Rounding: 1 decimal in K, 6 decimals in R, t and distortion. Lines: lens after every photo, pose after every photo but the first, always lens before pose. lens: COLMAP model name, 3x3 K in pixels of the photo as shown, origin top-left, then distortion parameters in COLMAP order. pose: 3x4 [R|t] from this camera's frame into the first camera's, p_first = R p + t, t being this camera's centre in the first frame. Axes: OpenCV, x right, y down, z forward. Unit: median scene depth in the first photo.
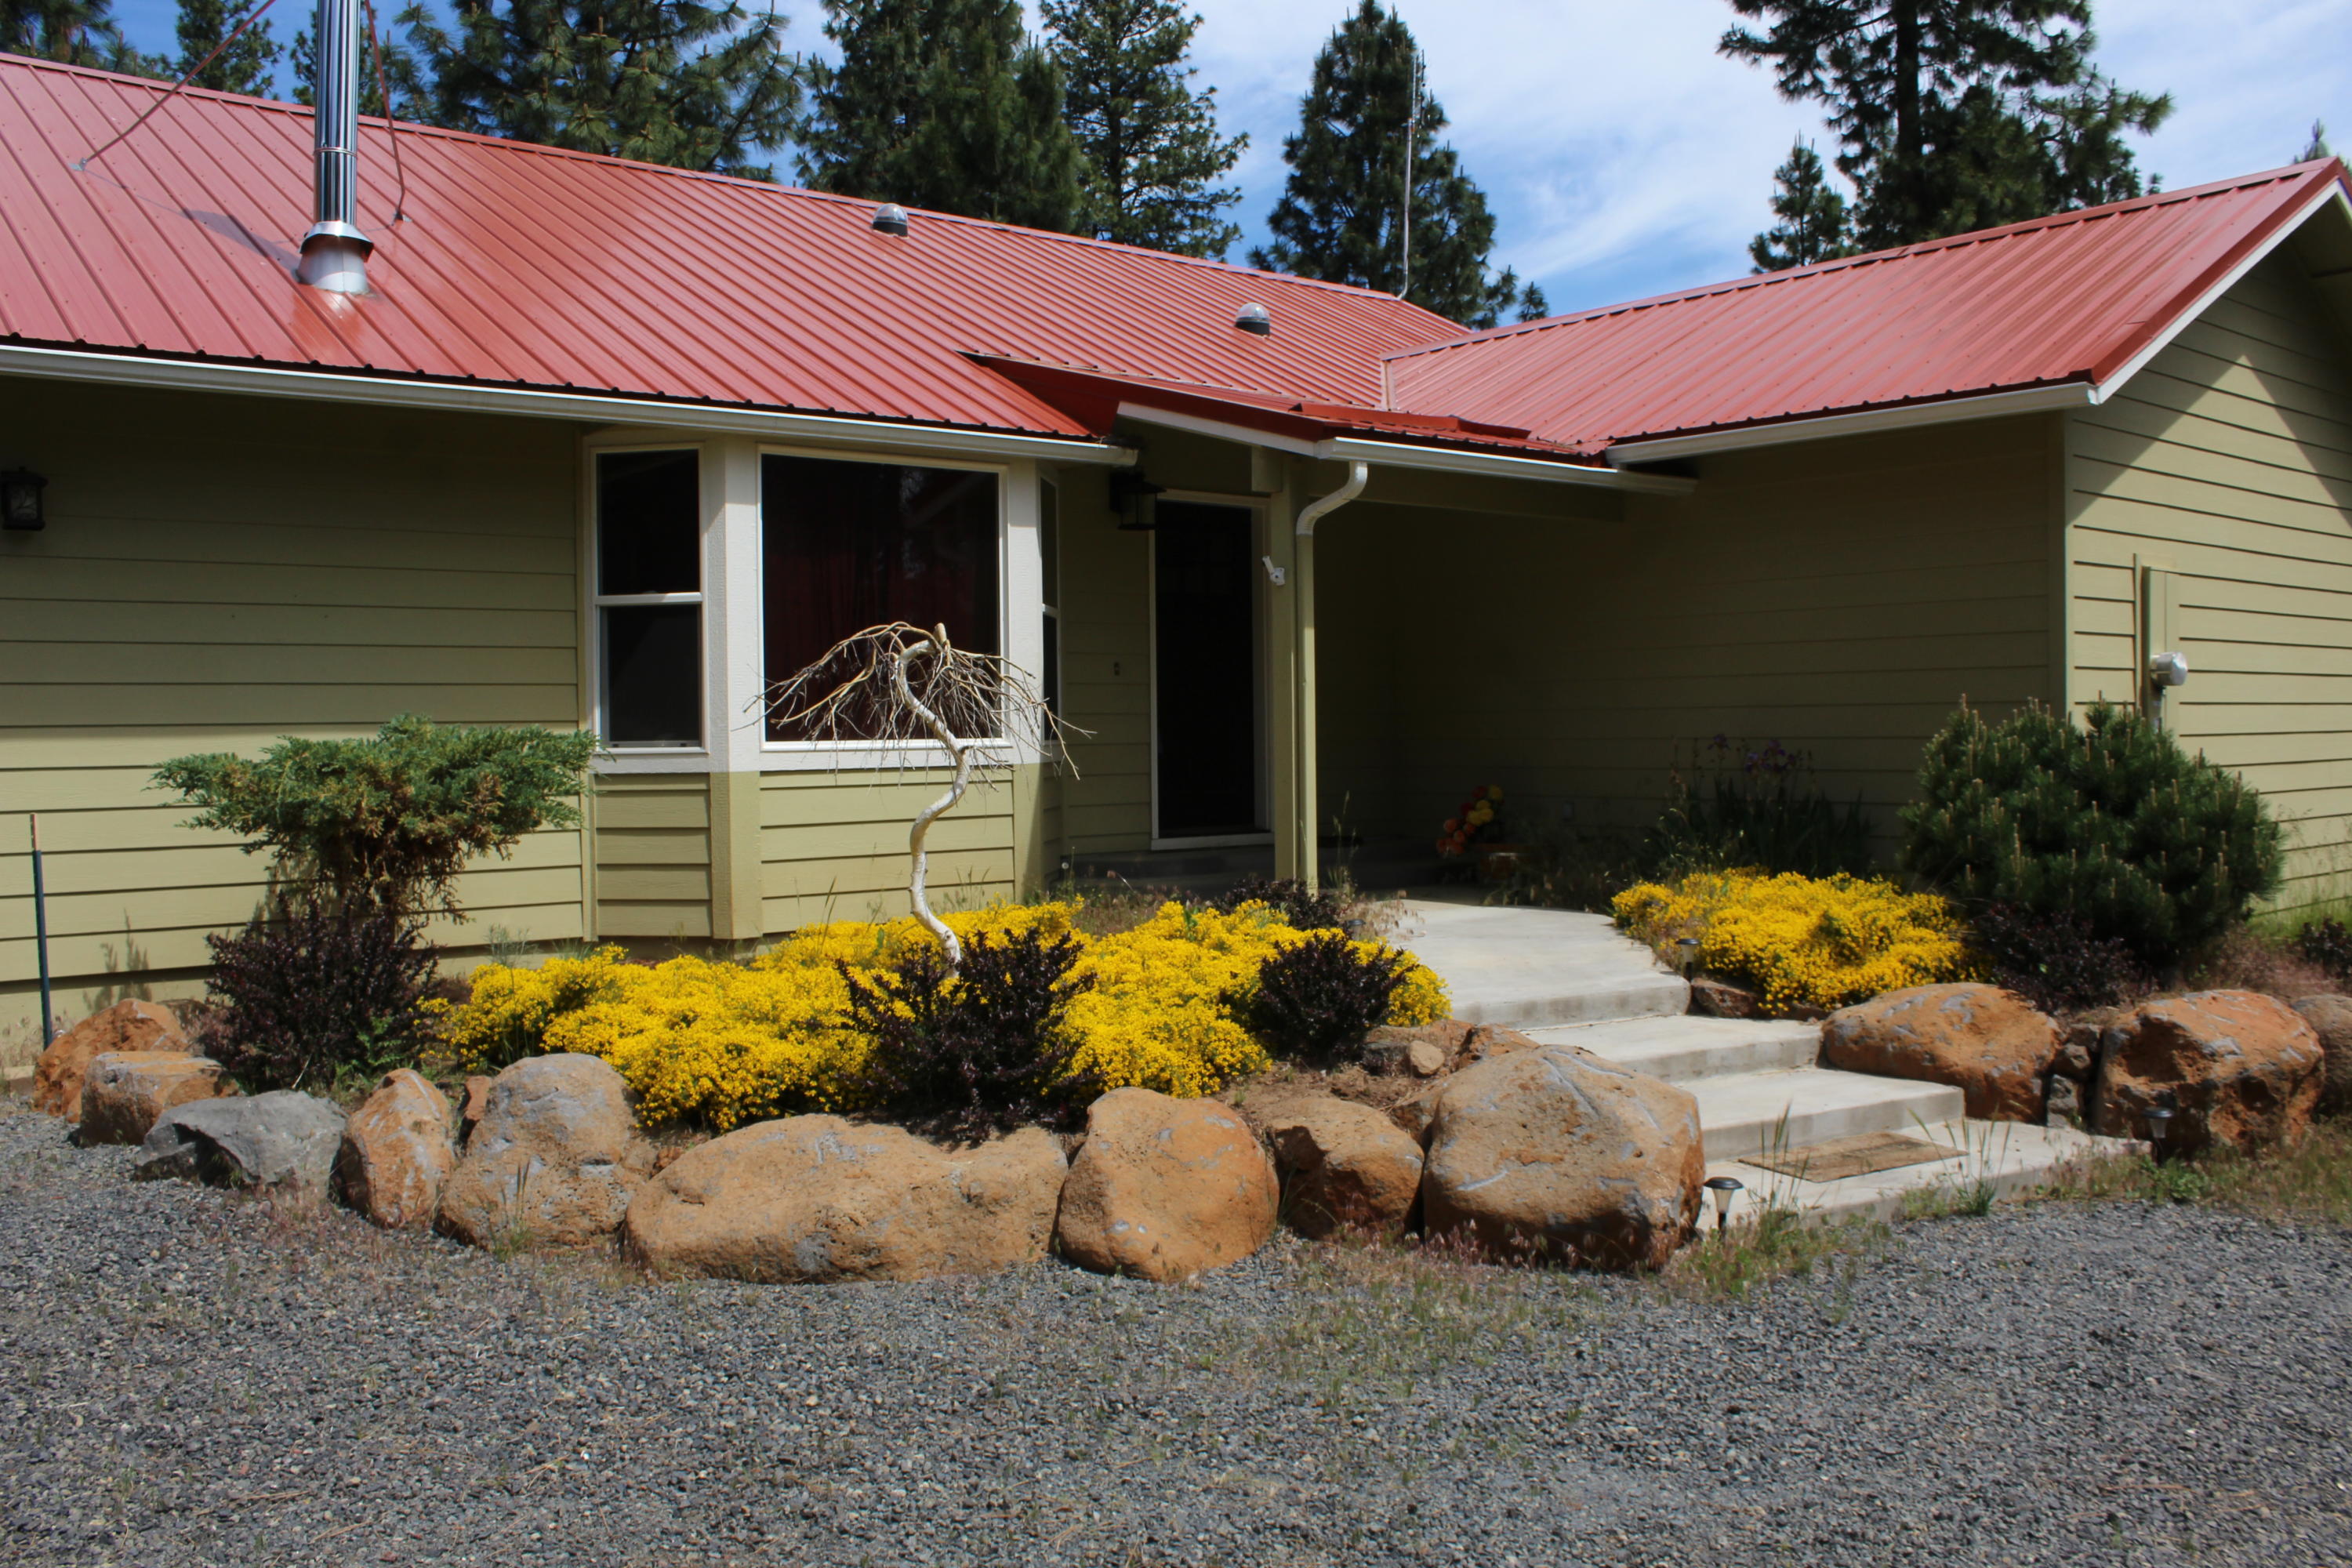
lens RADIAL K [[1969.2, 0, 1170.4], [0, 1969.2, 794.5], [0, 0, 1]] dist [-0.156355, 0.133086]
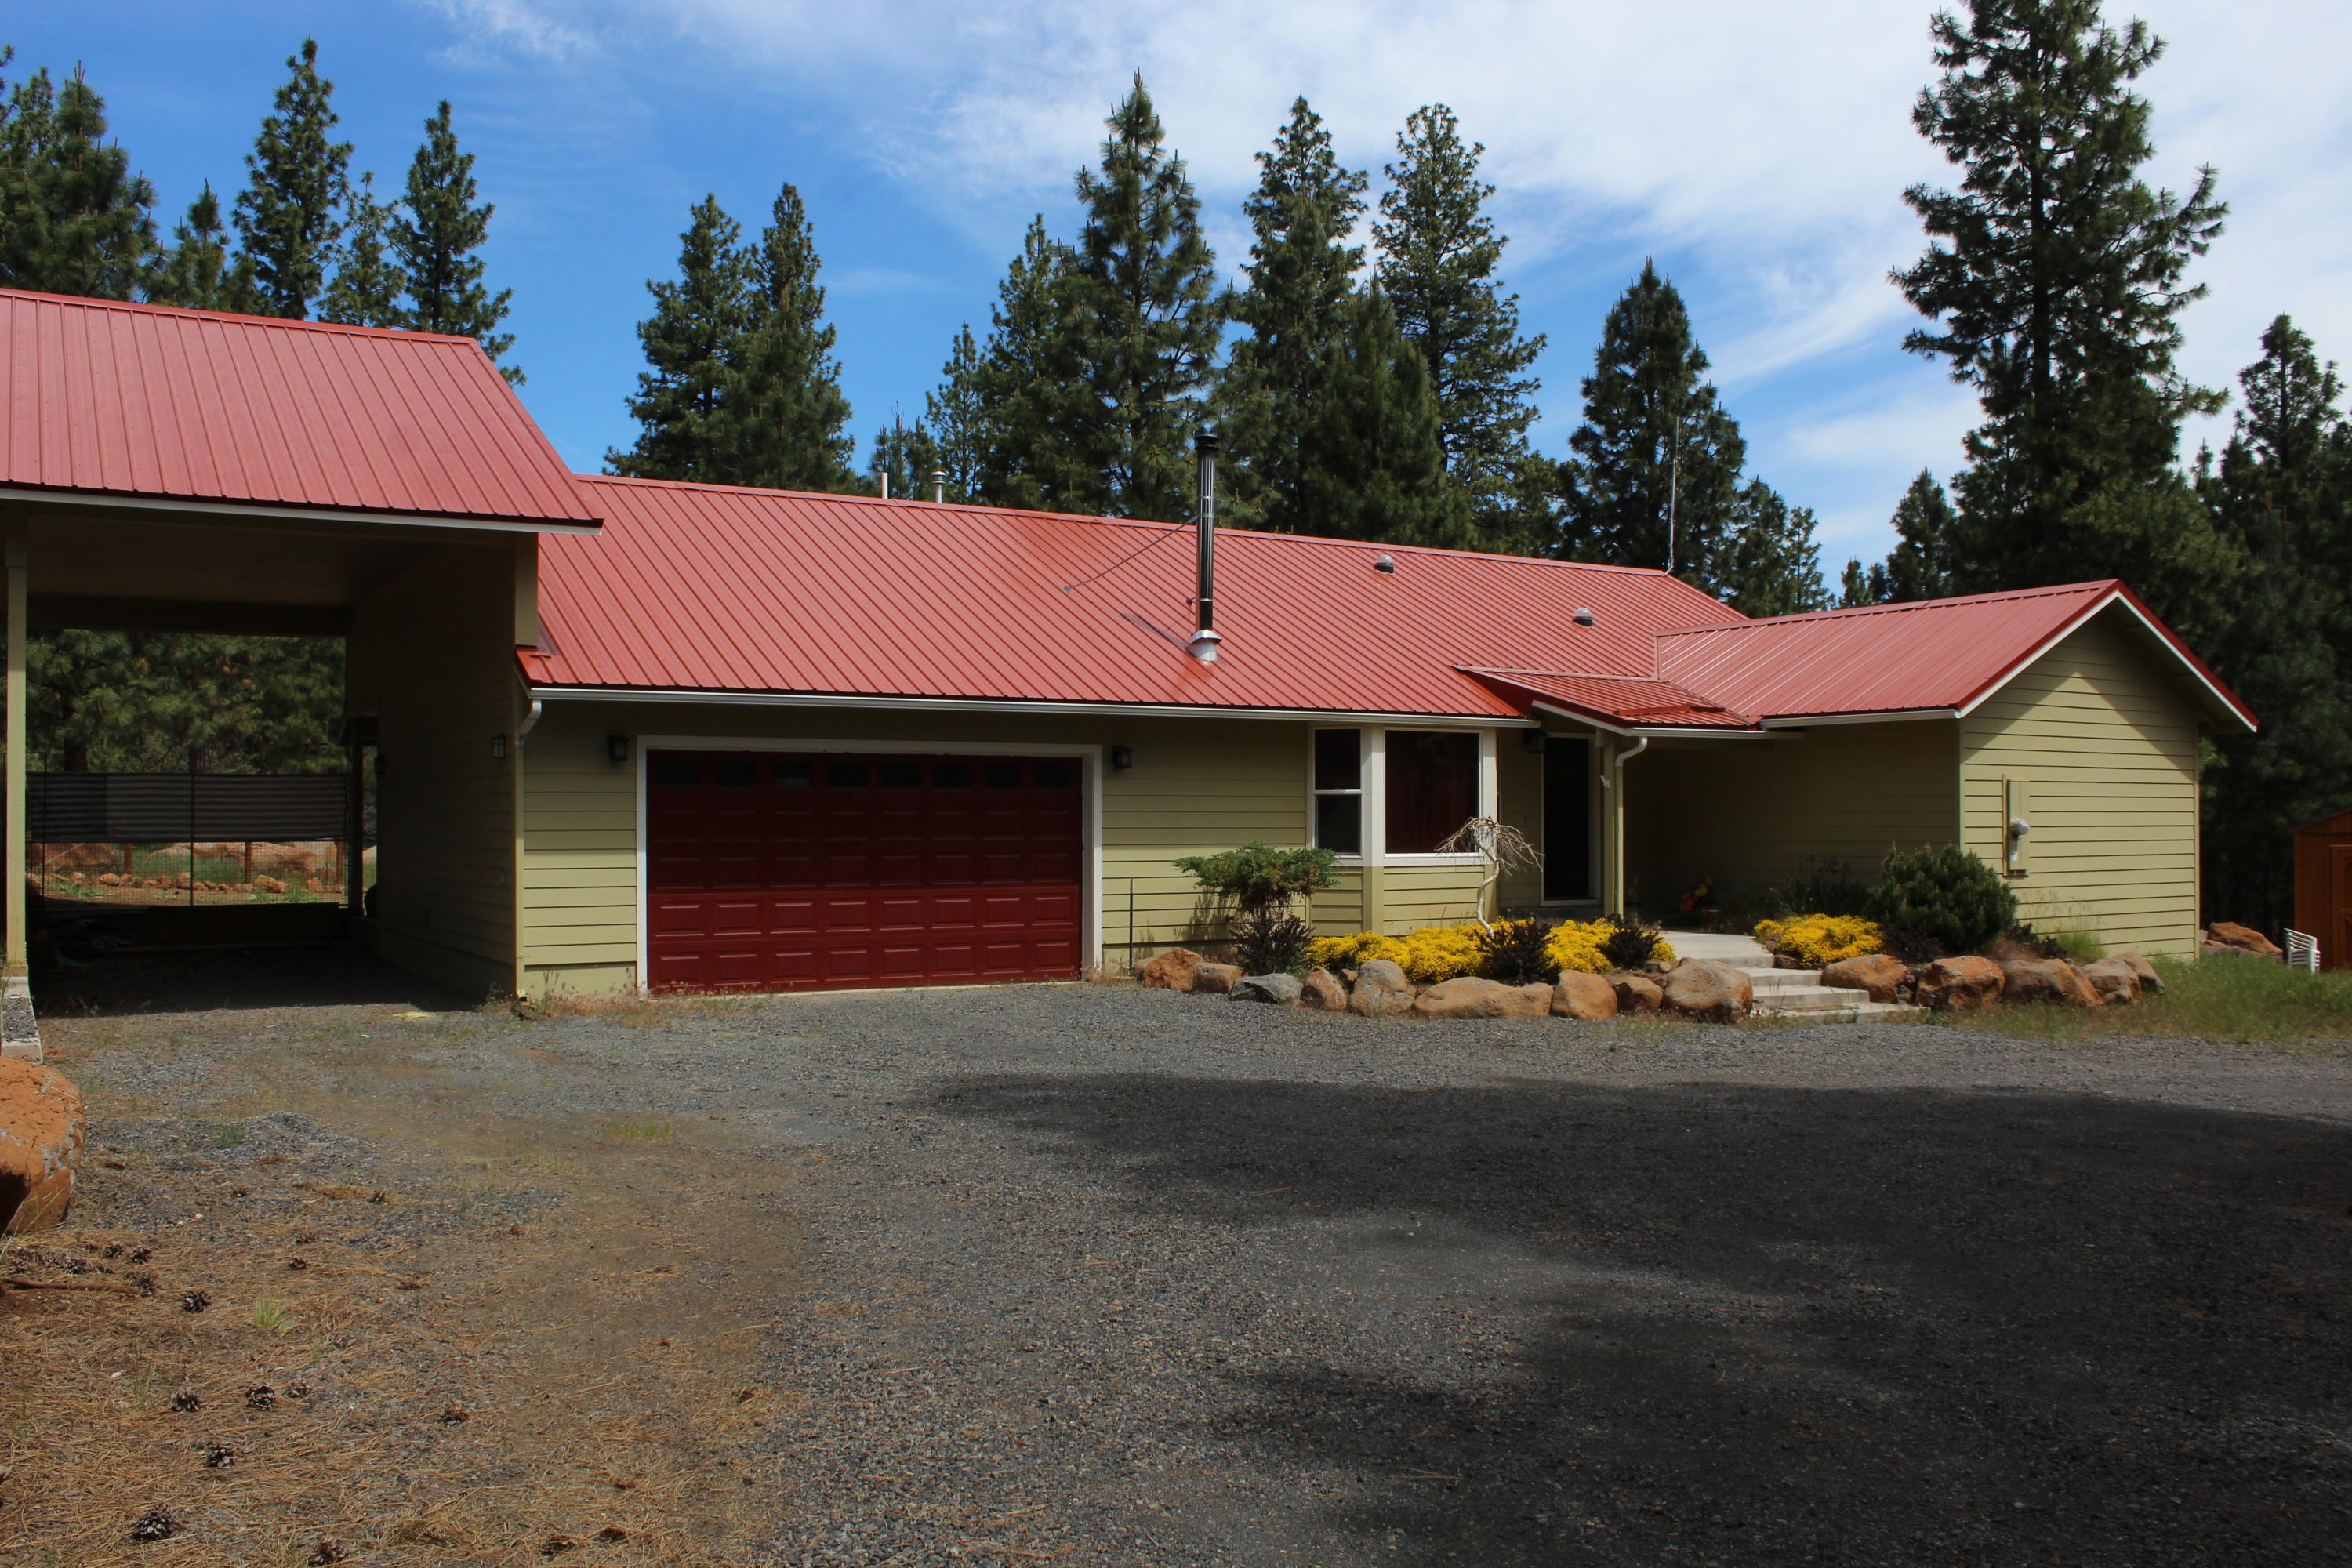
lens RADIAL K [[1969.2, 0, 1170.4], [0, 1969.2, 794.5], [0, 0, 1]] dist [-0.156355, 0.133086]
pose [[0.990414, 0.010445, -0.137737, -0.139887], [-0.016672, 0.998886, -0.044135, 0.010209], [0.137123, 0.046008, 0.989485, -1.364727]]
